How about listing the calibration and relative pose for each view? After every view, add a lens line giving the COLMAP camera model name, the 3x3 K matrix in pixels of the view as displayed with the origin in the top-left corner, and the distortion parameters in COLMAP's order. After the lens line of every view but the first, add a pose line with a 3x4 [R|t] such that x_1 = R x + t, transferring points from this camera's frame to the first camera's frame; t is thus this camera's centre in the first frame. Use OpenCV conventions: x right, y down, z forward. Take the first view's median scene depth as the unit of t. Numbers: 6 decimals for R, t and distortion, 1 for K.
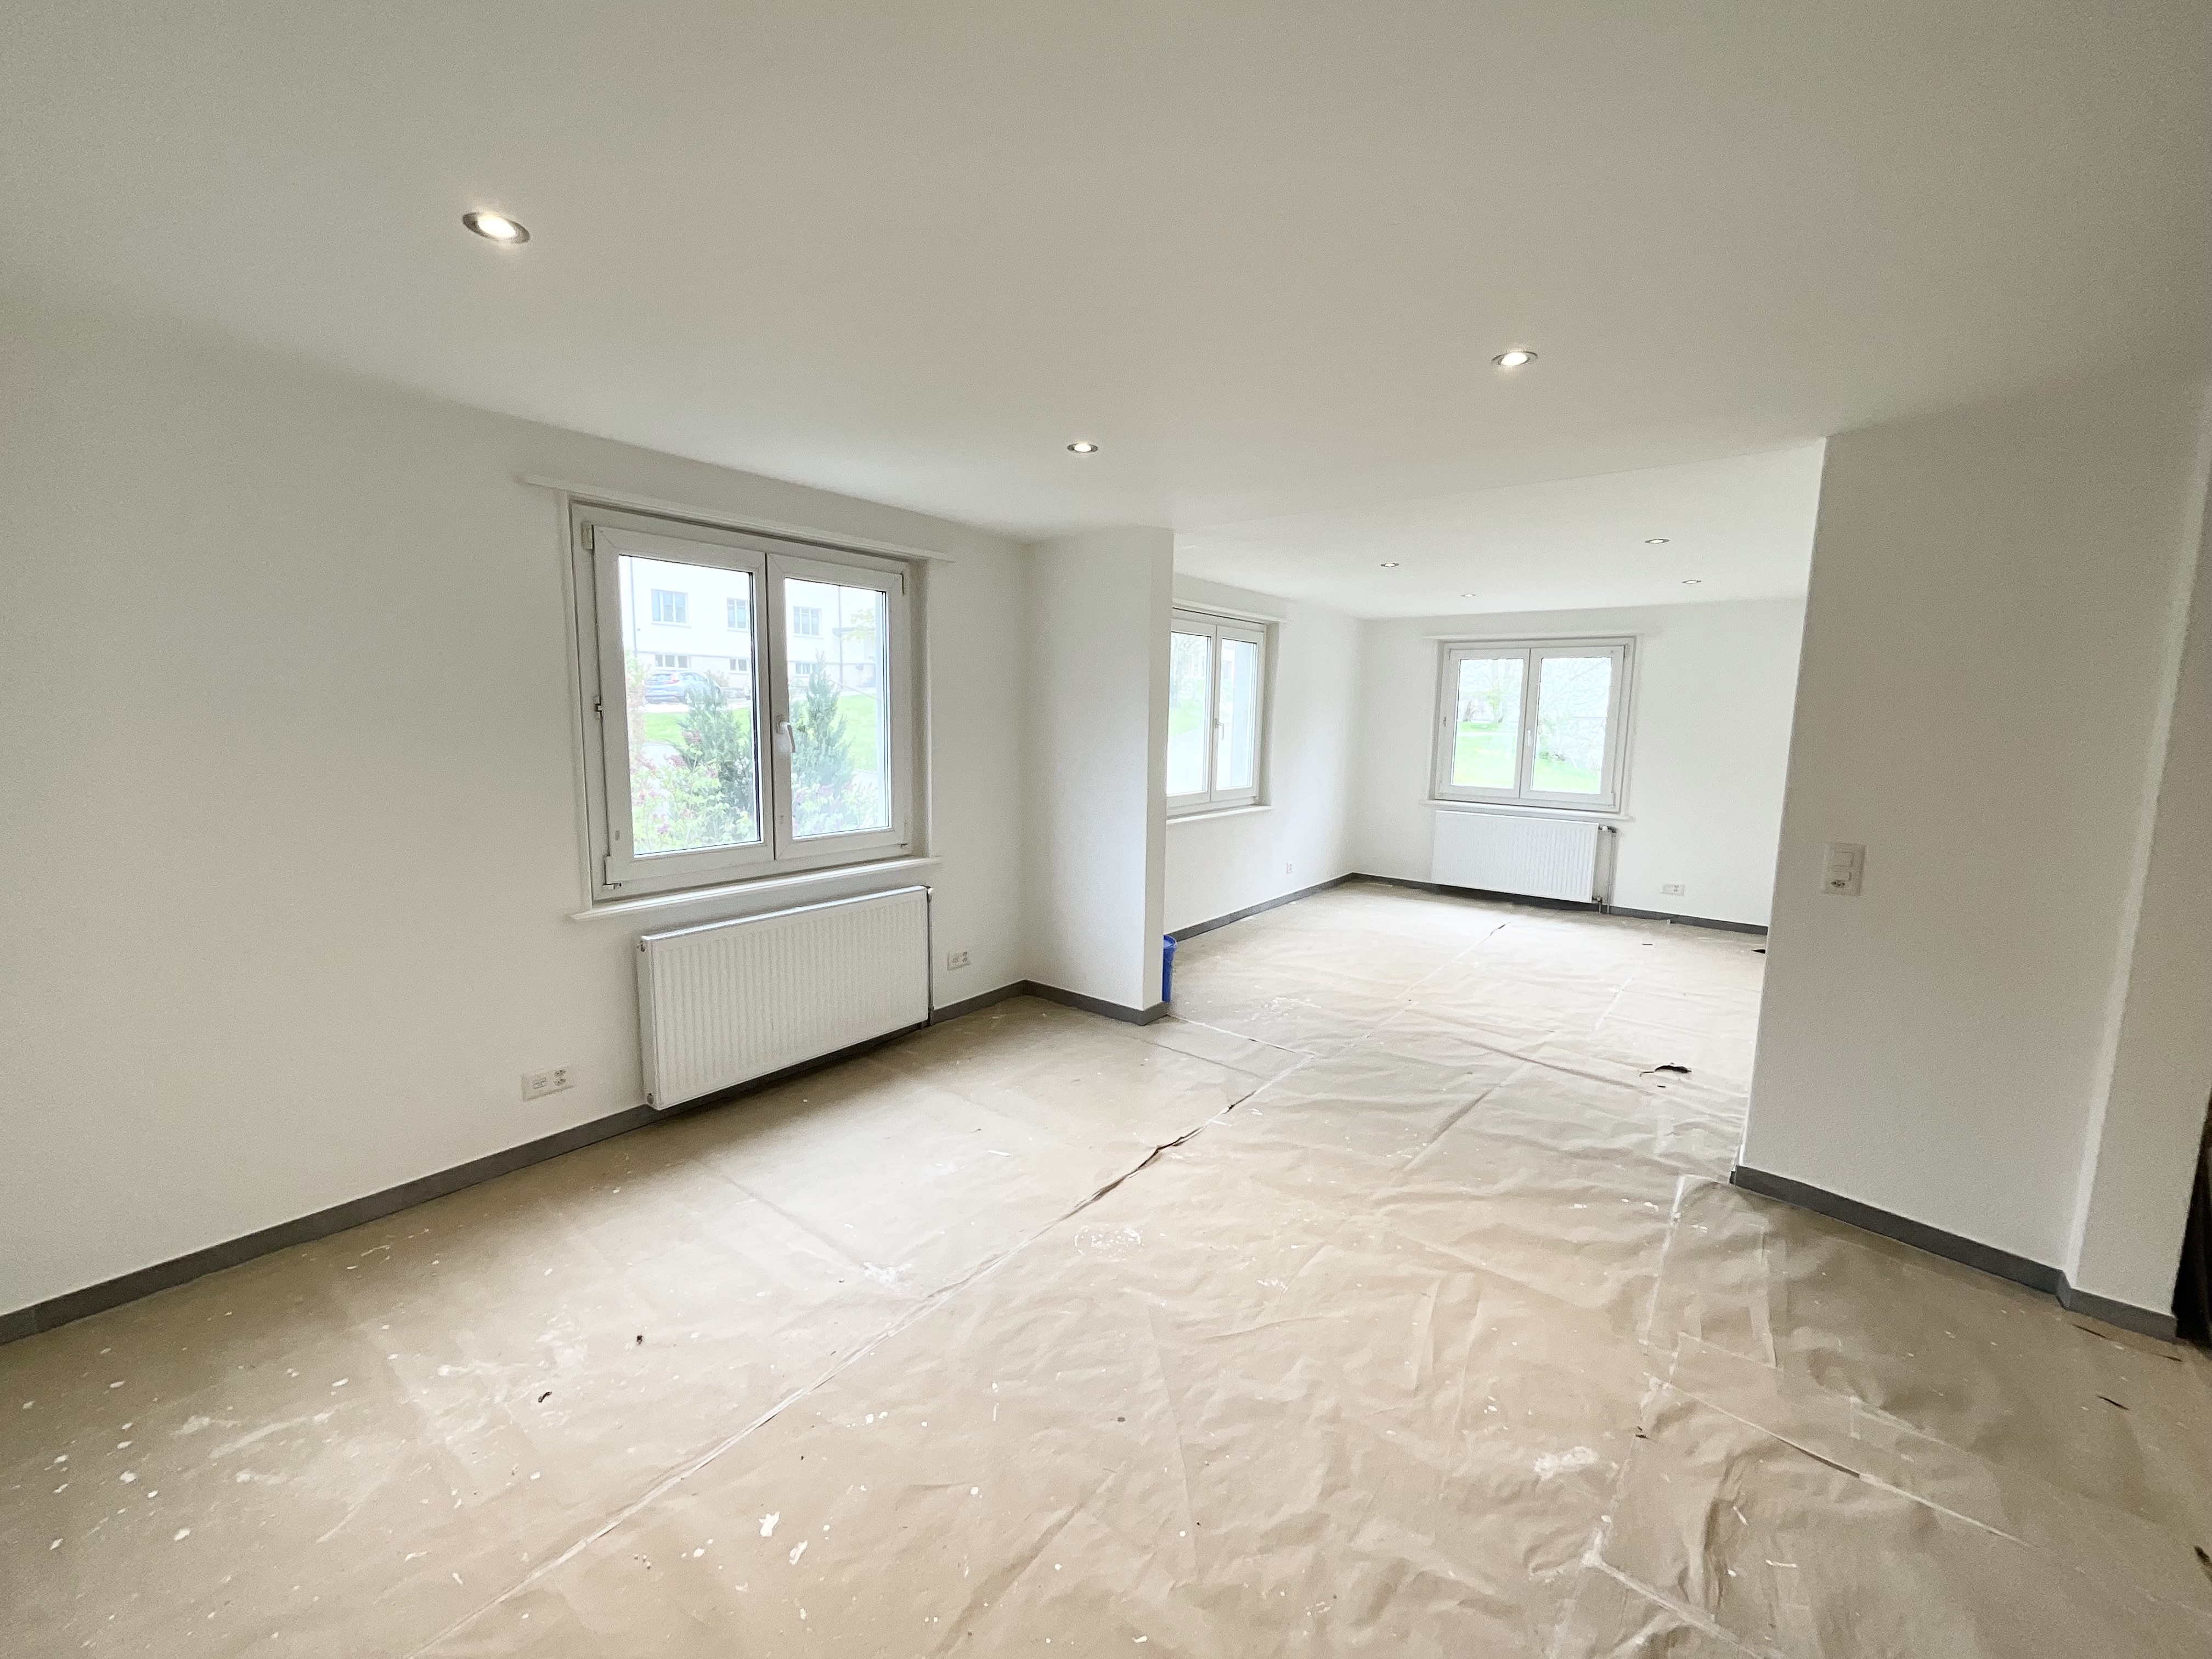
lens RADIAL K [[899.5, 0, 1104.5], [0, 899.5, 826.2], [0, 0, 1]] dist [0.001830, -0.000037]
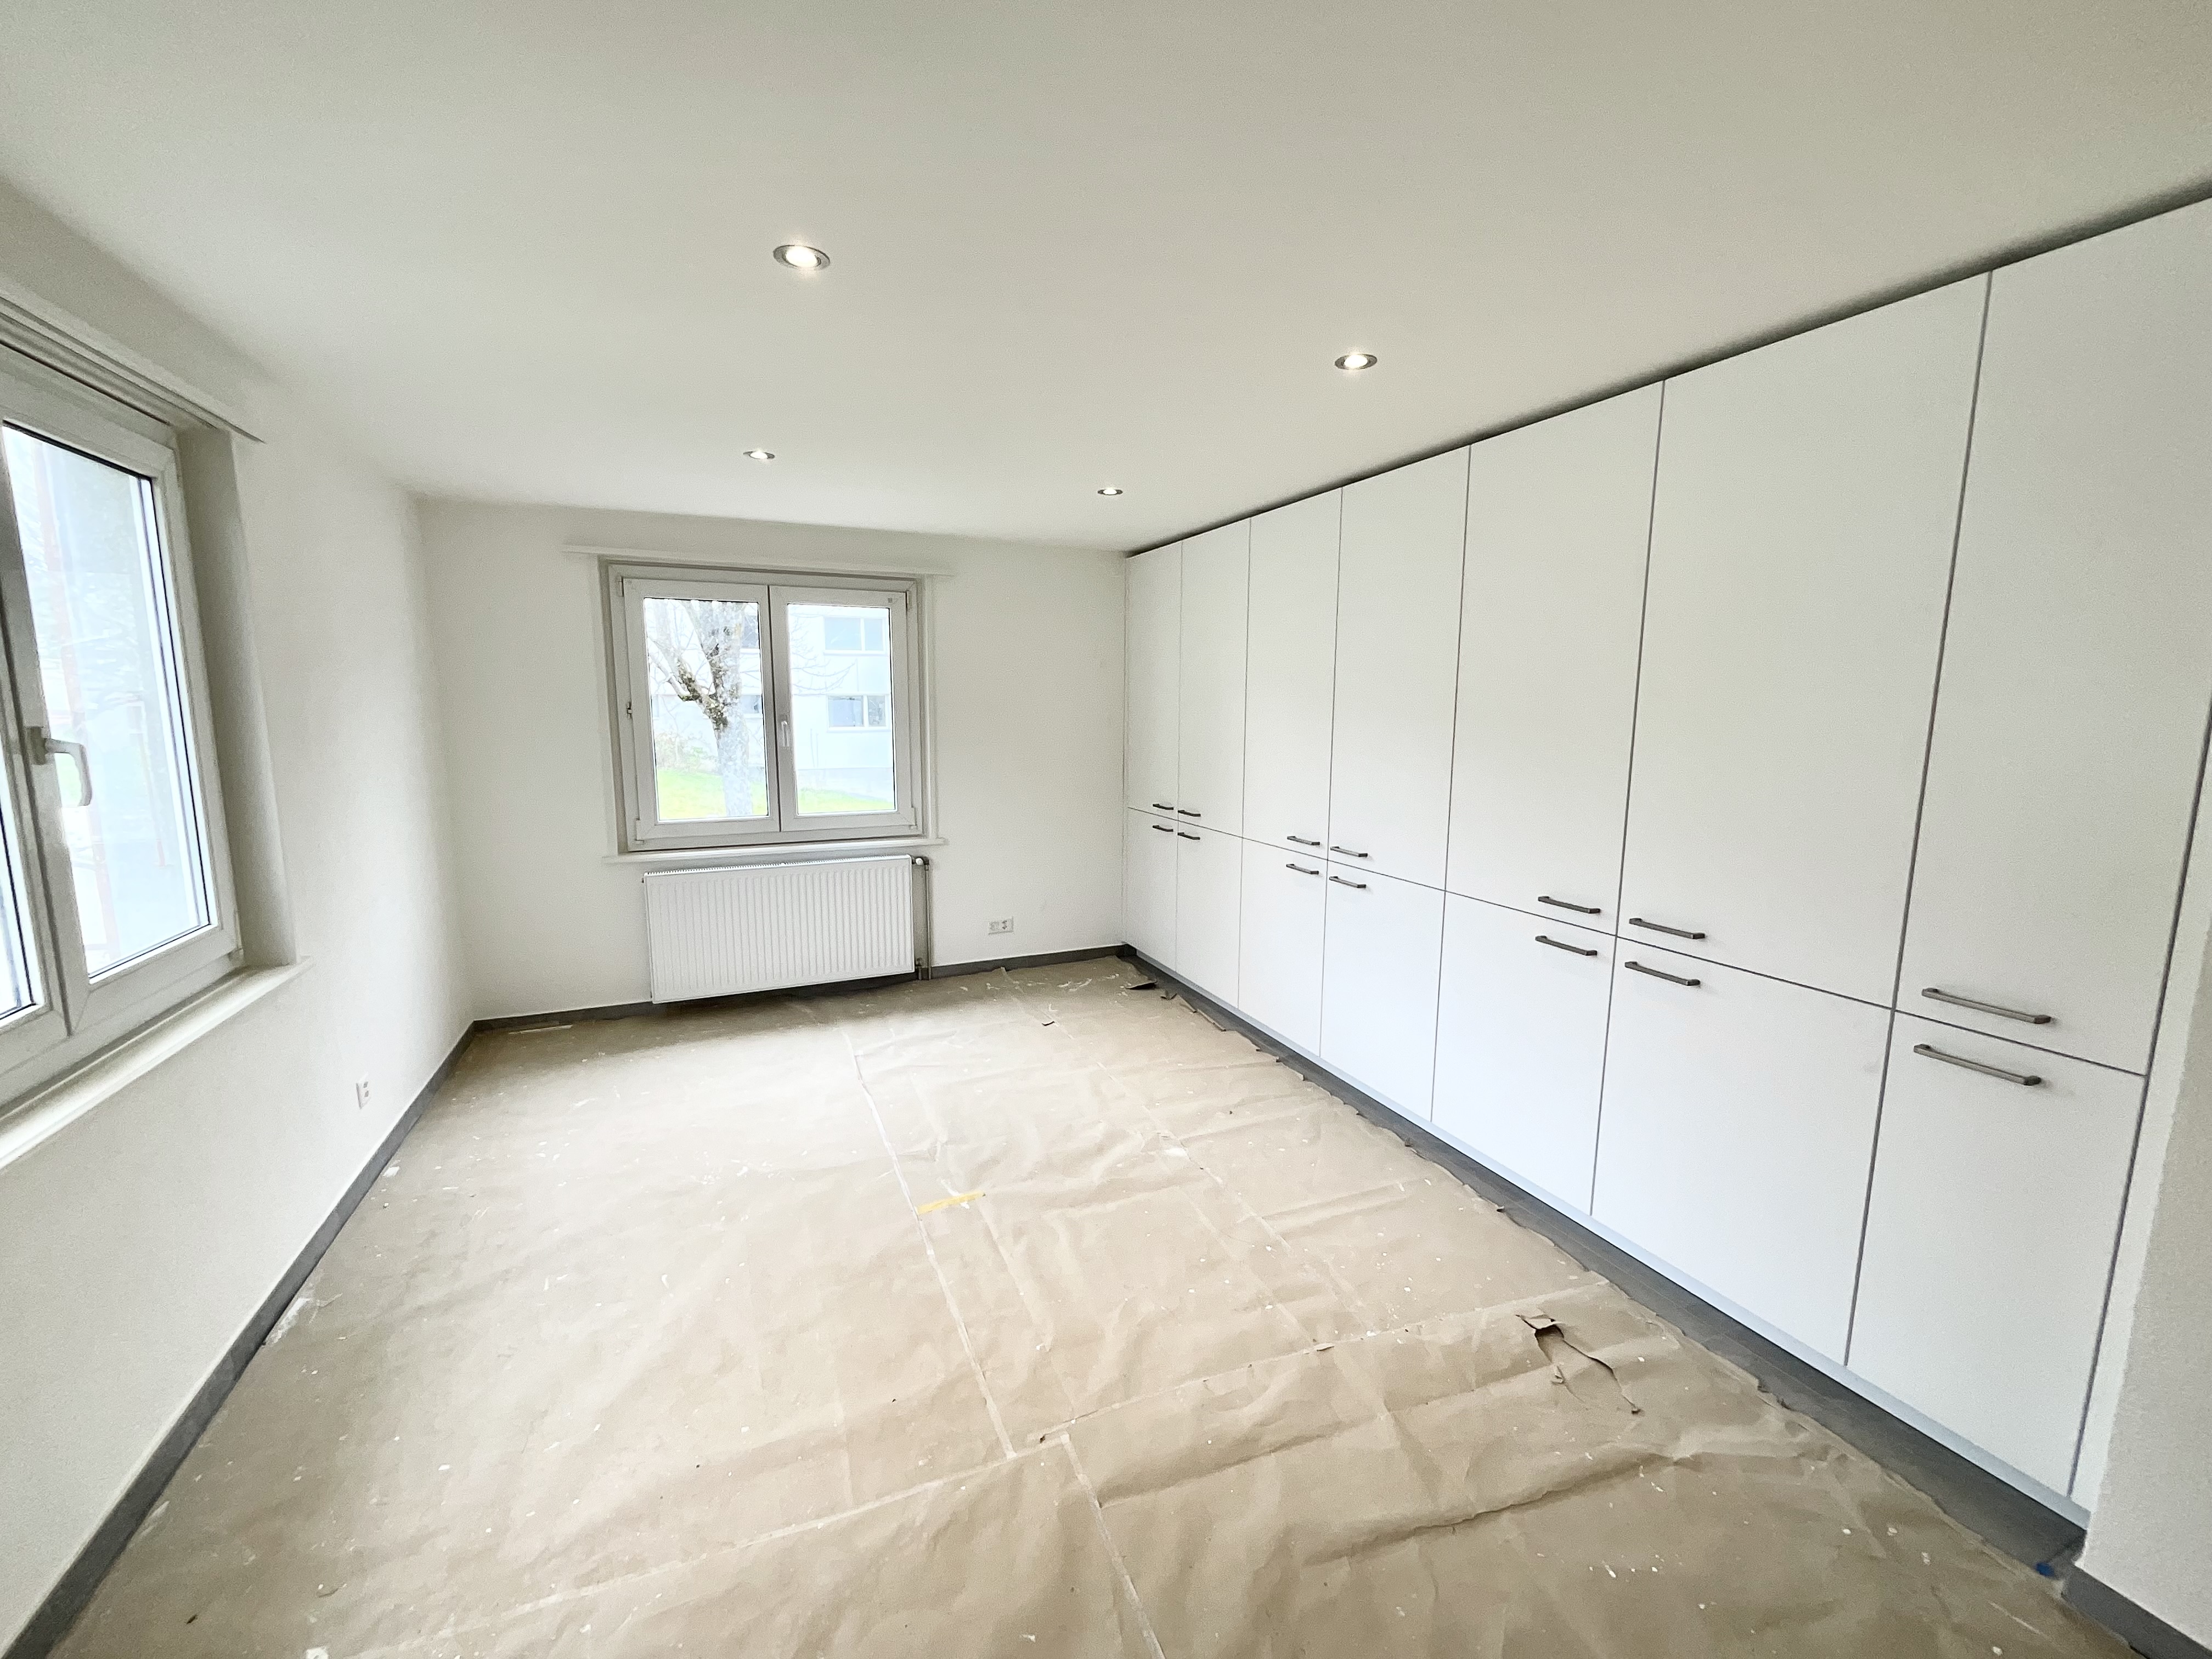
lens RADIAL K [[899.5, 0, 1106.1], [0, 899.5, 830.8], [0, 0, 1]] dist [0.001830, -0.000037]
pose [[0.484190, -0.144563, 0.862938, 0.040304], [0.121105, 0.987836, 0.097536, -0.069818], [-0.866541, 0.057280, 0.495808, 0.542084]]
